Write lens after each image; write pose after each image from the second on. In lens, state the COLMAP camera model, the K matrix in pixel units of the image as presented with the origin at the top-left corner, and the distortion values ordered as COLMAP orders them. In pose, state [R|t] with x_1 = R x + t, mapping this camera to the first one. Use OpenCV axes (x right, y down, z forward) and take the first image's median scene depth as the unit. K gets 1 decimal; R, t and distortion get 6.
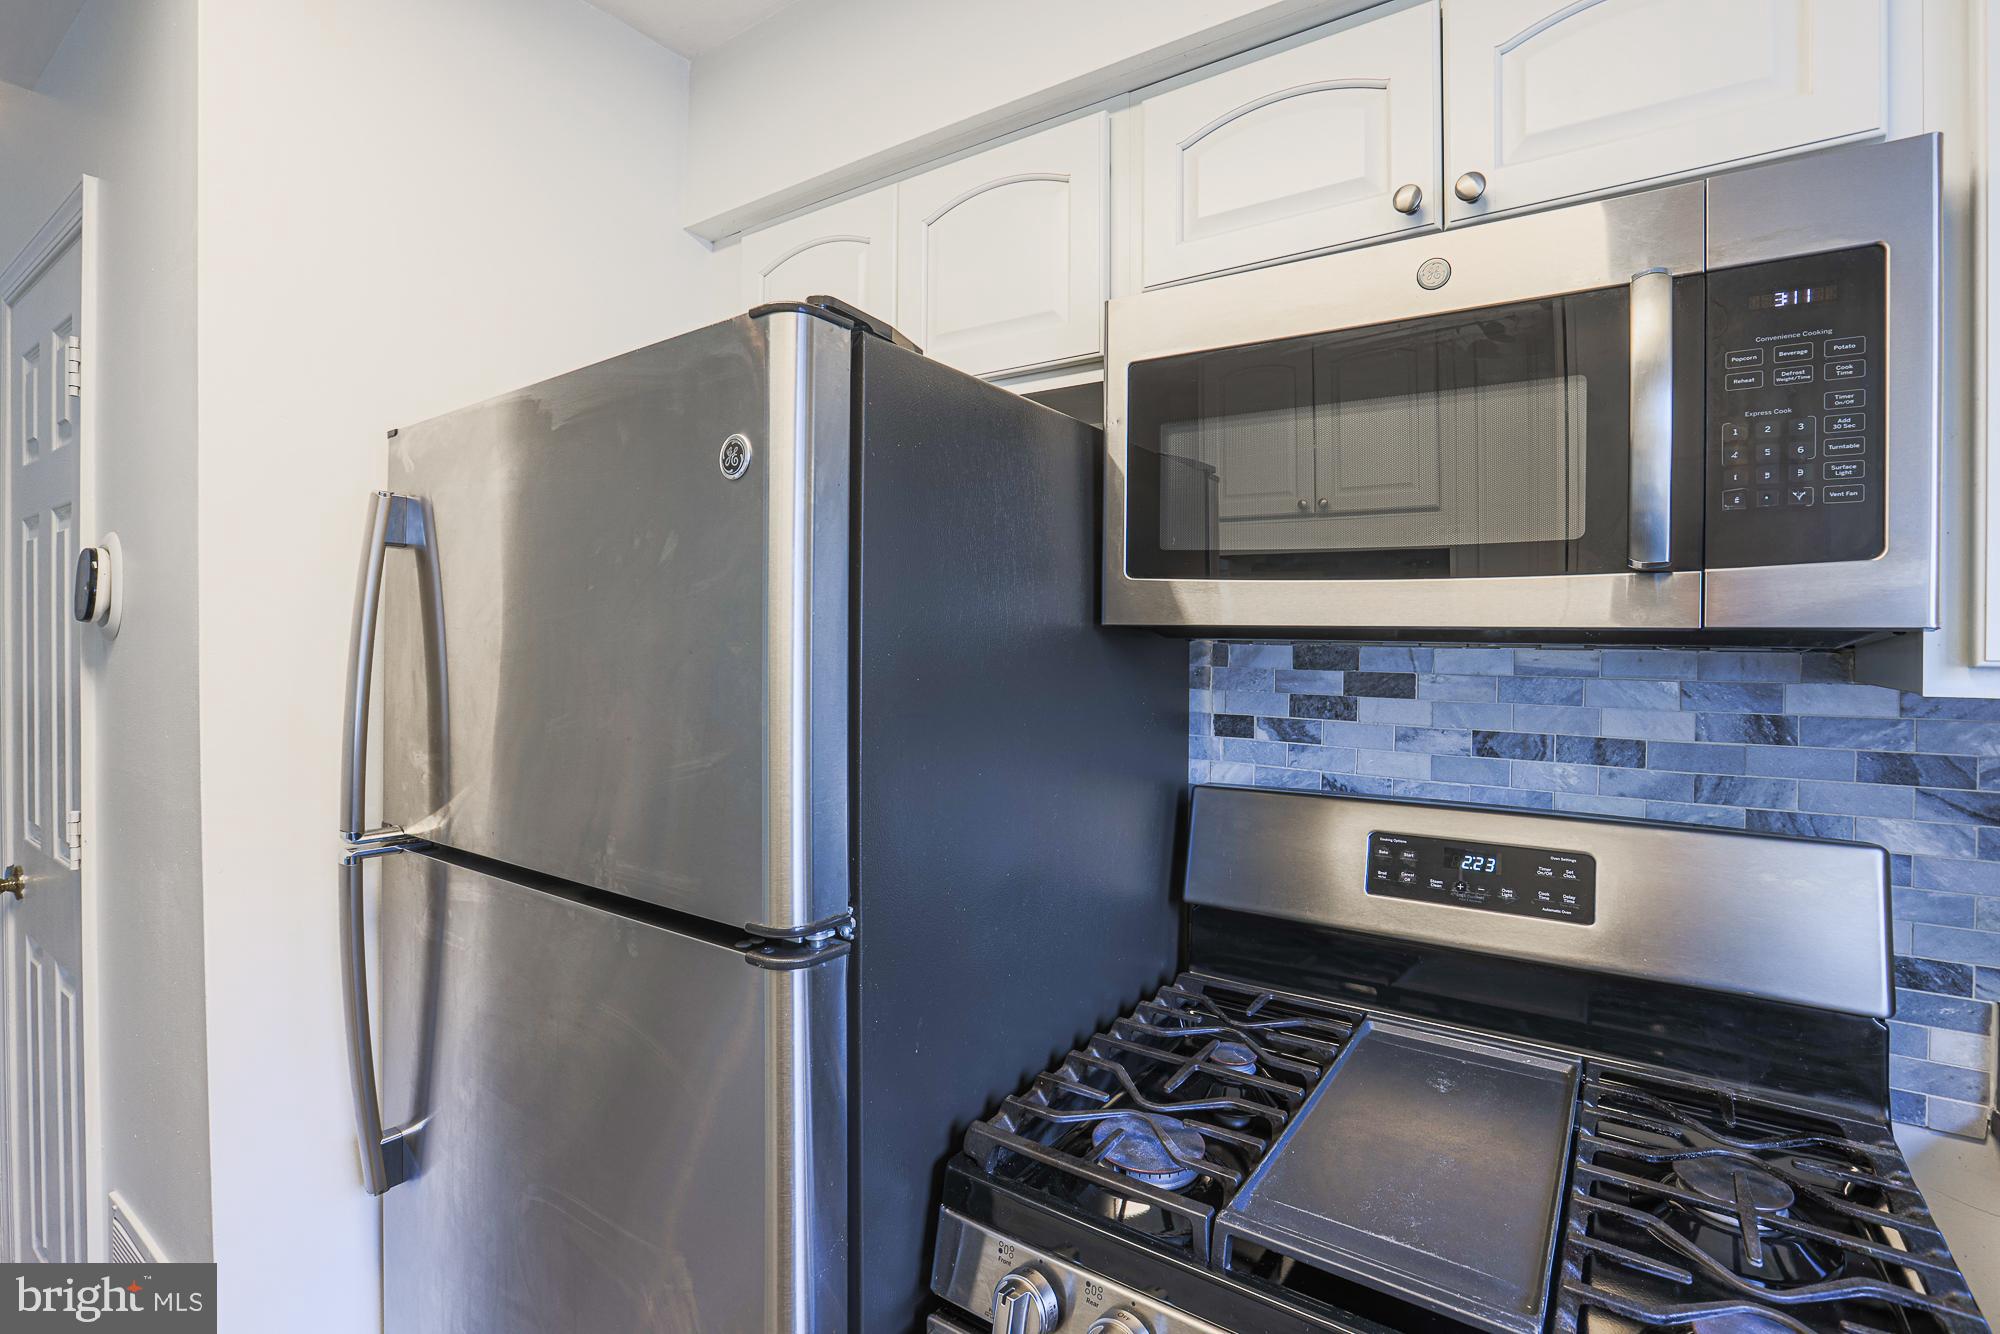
lens RADIAL K [[935.3, 0, 957.3], [0, 935.3, 644.1], [0, 0, 1]] dist [-0.049205, 0.015484]
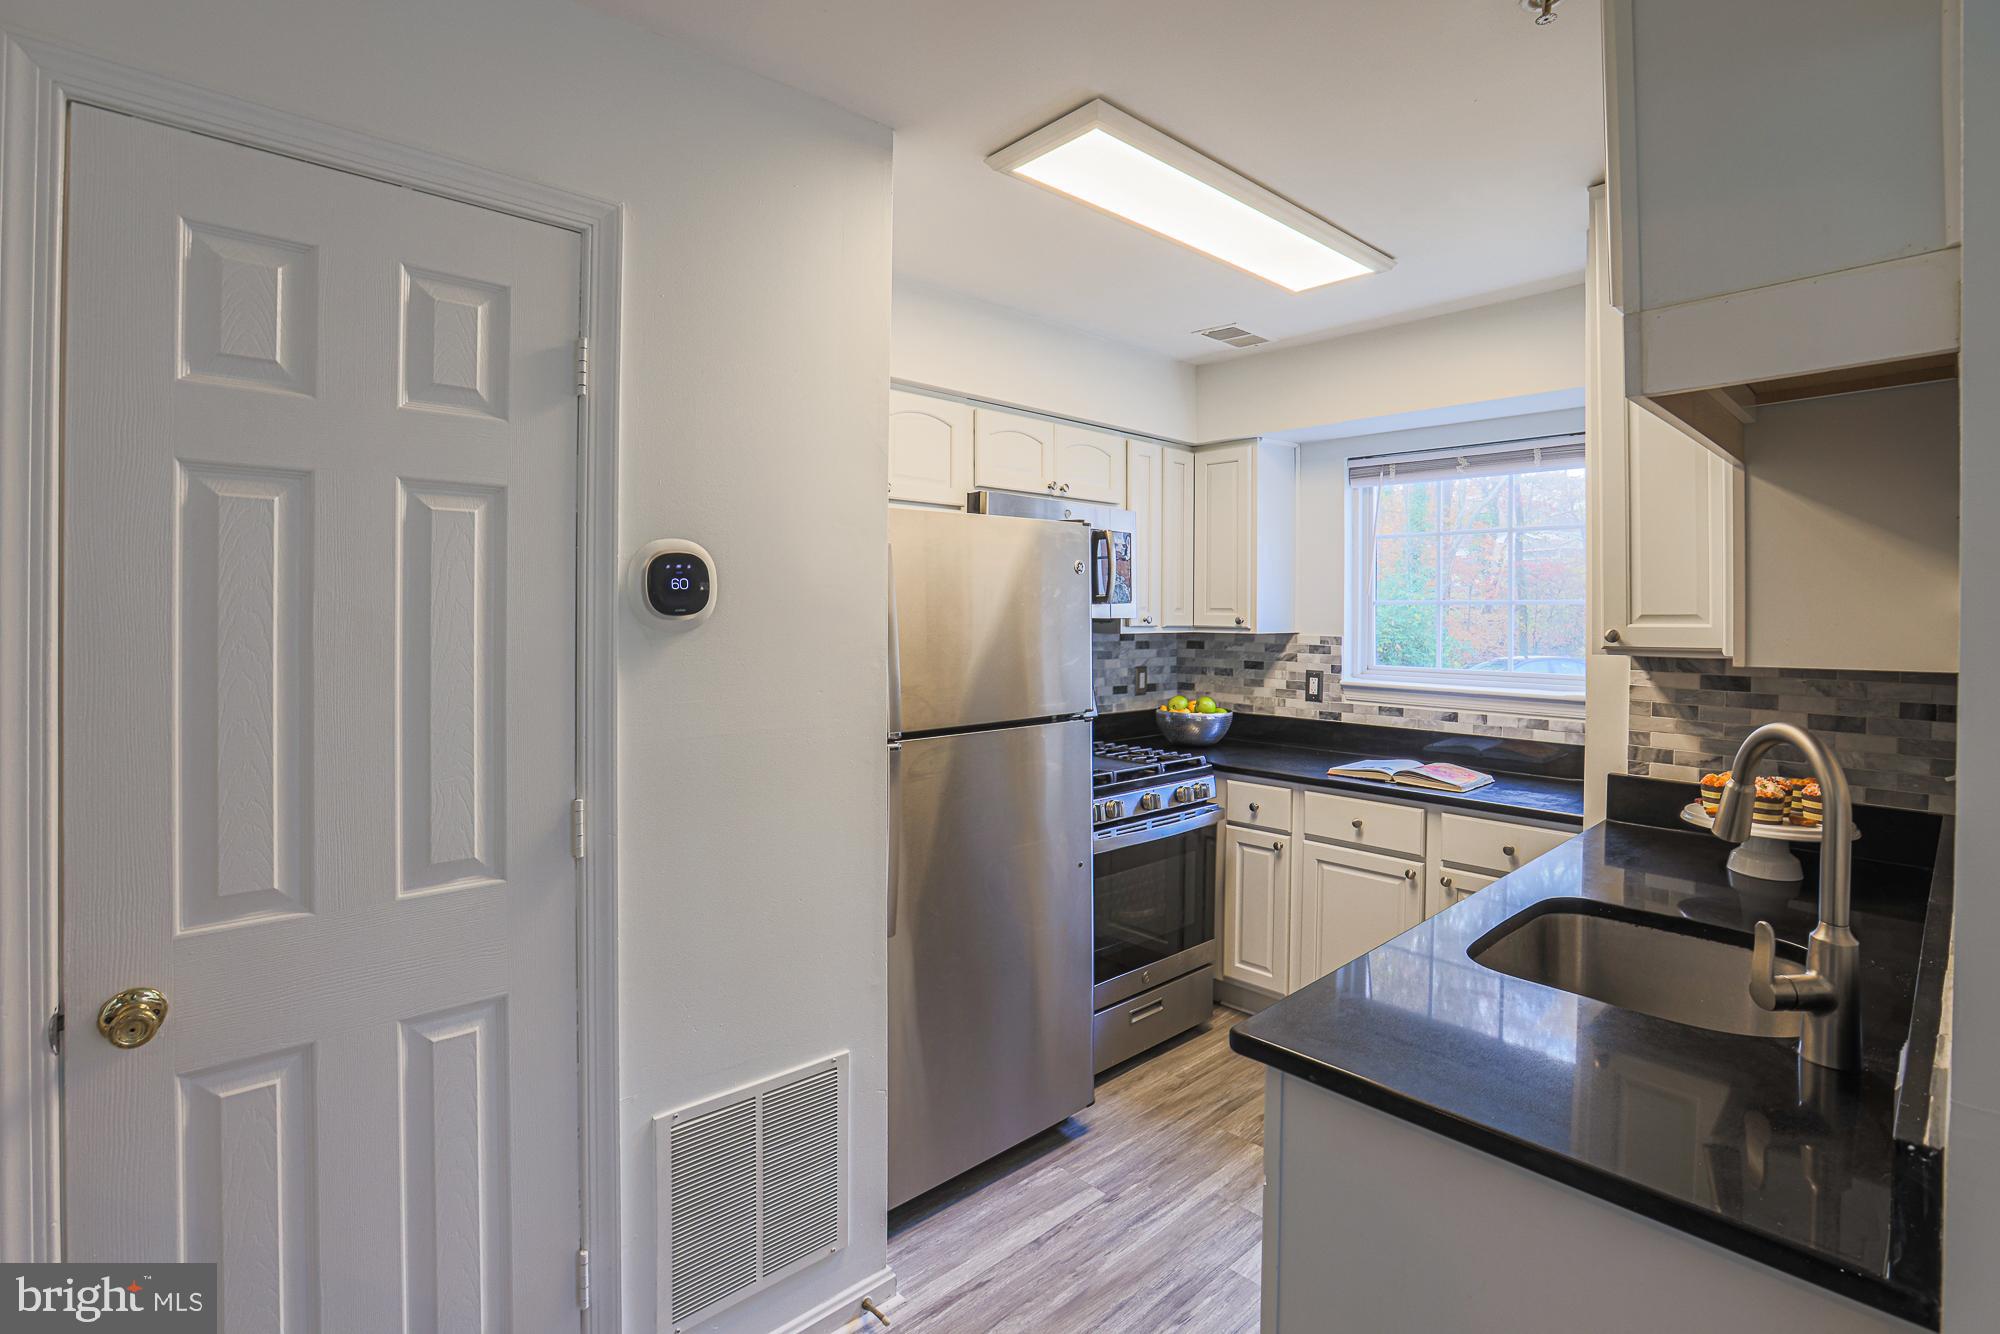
lens RADIAL K [[935.3, 0, 1009.7], [0, 935.3, 614.5], [0, 0, 1]] dist [-0.049205, 0.015484]
pose [[0.196217, -0.001248, 0.980560, -2.265840], [0.003764, 0.999993, 0.000519, -0.026692], [-0.980553, 0.003589, 0.196221, 0.406878]]
